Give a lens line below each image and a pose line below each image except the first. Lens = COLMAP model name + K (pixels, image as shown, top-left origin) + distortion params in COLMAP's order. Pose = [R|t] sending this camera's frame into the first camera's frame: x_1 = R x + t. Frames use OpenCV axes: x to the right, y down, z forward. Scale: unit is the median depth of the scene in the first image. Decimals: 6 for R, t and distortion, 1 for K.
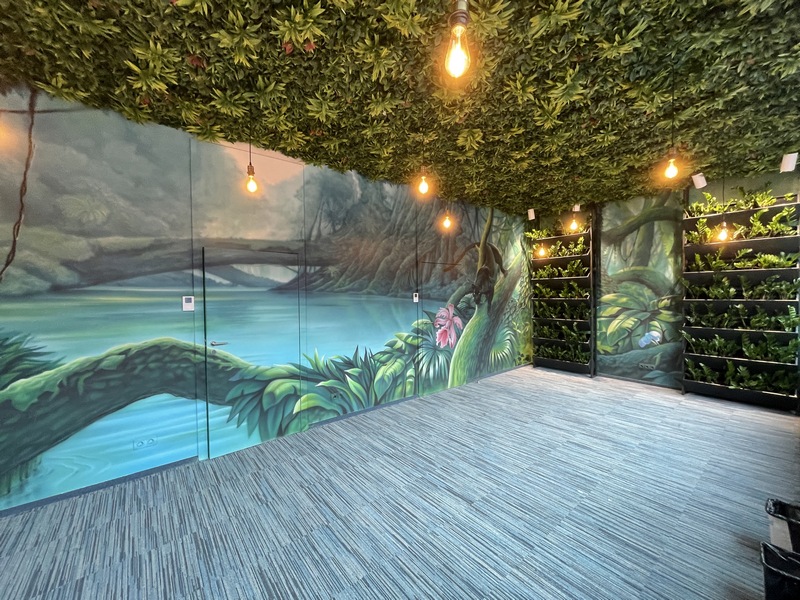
lens RADIAL K [[321.2, 0, 397.2], [0, 321.2, 301.6], [0, 0, 1]] dist [-0.004850, 0.000627]
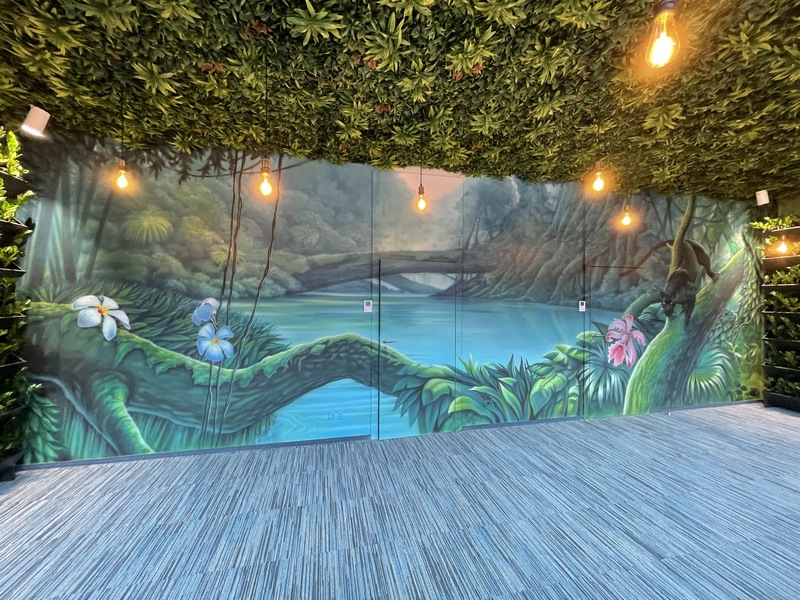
lens RADIAL K [[321.2, 0, 396.9], [0, 321.2, 300.9], [0, 0, 1]] dist [-0.004850, 0.000627]
pose [[0.898837, 0.018082, -0.437911, -0.016971], [-0.027930, 0.999481, -0.016057, 0.001542], [0.437393, 0.026663, 0.898875, -0.029967]]
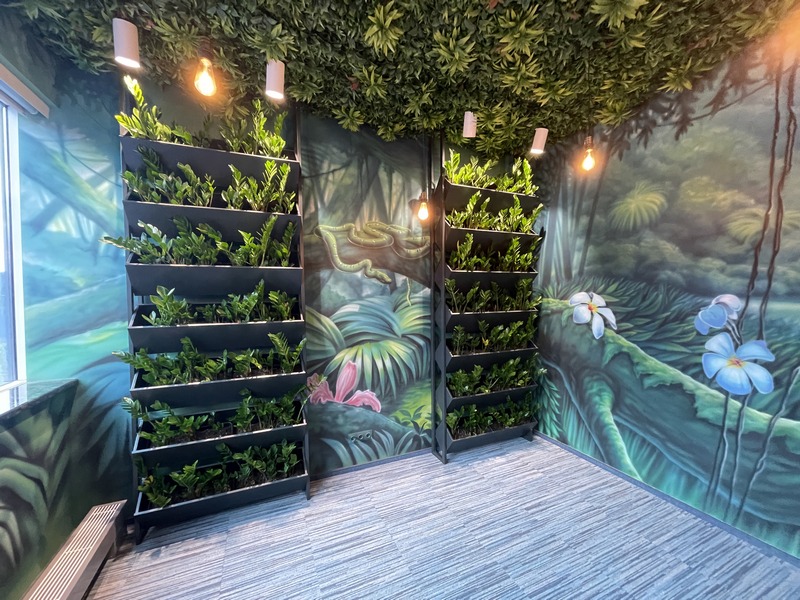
lens RADIAL K [[321.2, 0, 397.2], [0, 321.2, 300.1], [0, 0, 1]] dist [-0.004850, 0.000627]
pose [[-0.262824, 0.038930, -0.964058, -0.166958], [-0.013375, 0.998943, 0.043985, -0.014485], [0.964751, 0.024455, -0.262025, 0.130505]]
